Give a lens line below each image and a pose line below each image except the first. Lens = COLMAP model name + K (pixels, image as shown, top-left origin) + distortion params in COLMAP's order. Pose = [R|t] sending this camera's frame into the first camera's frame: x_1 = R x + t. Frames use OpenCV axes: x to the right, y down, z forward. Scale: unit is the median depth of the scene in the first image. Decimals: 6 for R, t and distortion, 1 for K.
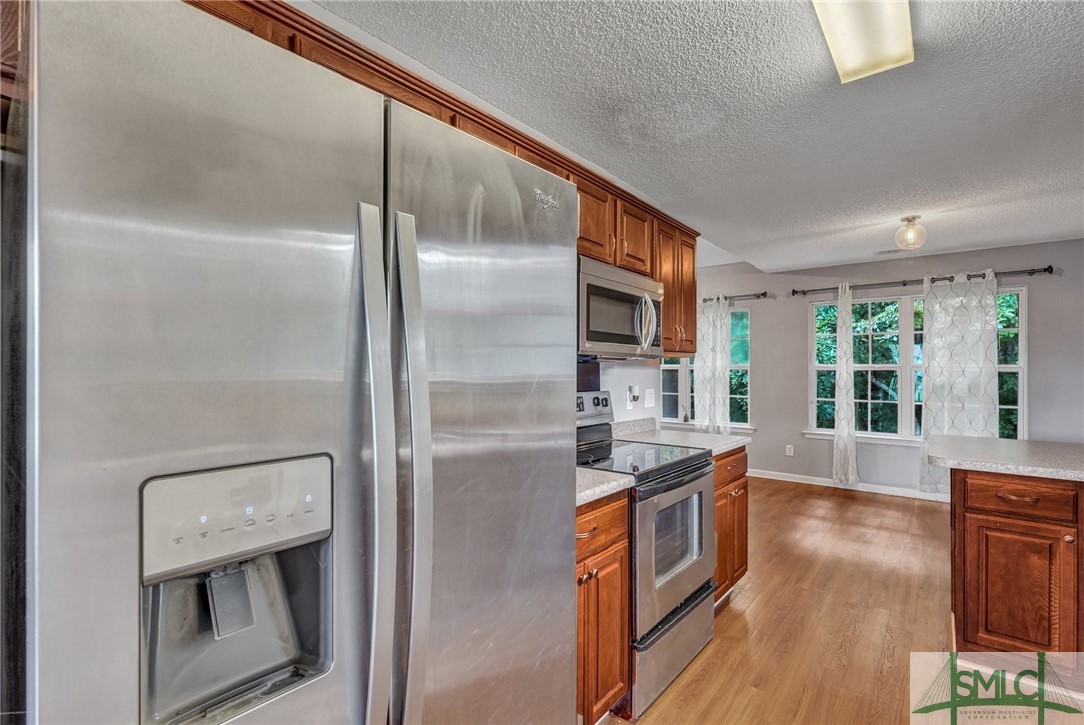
lens RADIAL K [[498.4, 0, 539.2], [0, 498.4, 364.1], [0, 0, 1]] dist [-0.000761, 0.000512]
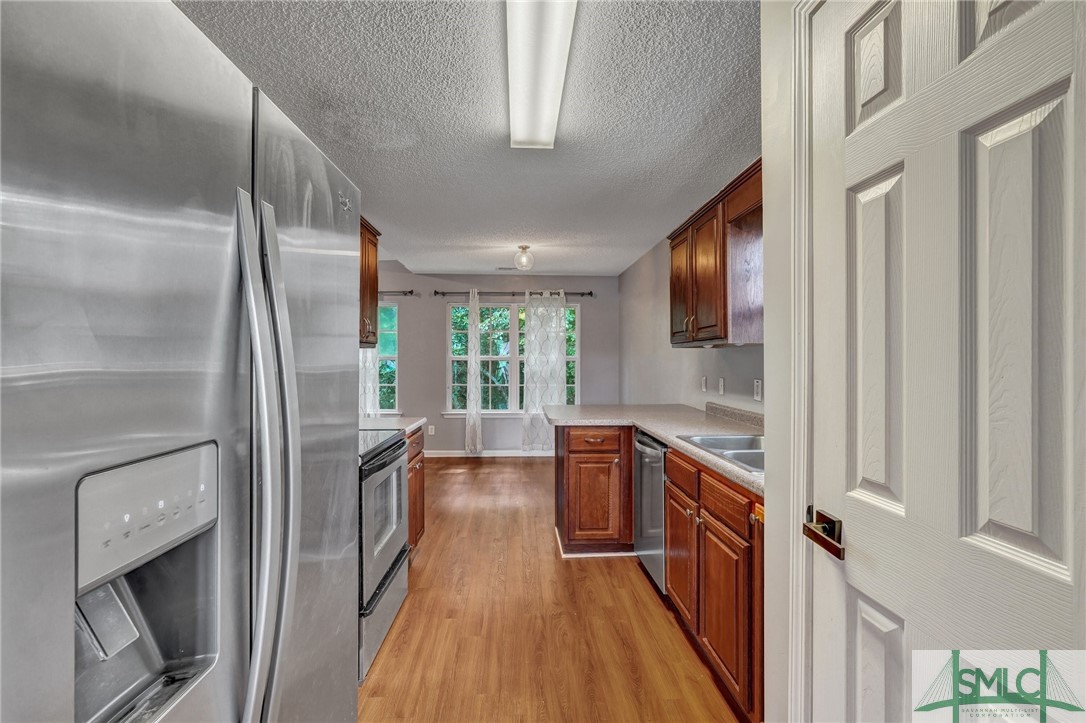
lens RADIAL K [[508.6, 0, 534.6], [0, 508.6, 357.0], [0, 0, 1]] dist [-0.013787, 0.010882]
pose [[0.741758, 0.002912, 0.670662, -0.156014], [-0.004773, 0.999988, 0.000937, 0.002779], [-0.670651, -0.003896, 0.741763, -0.038961]]
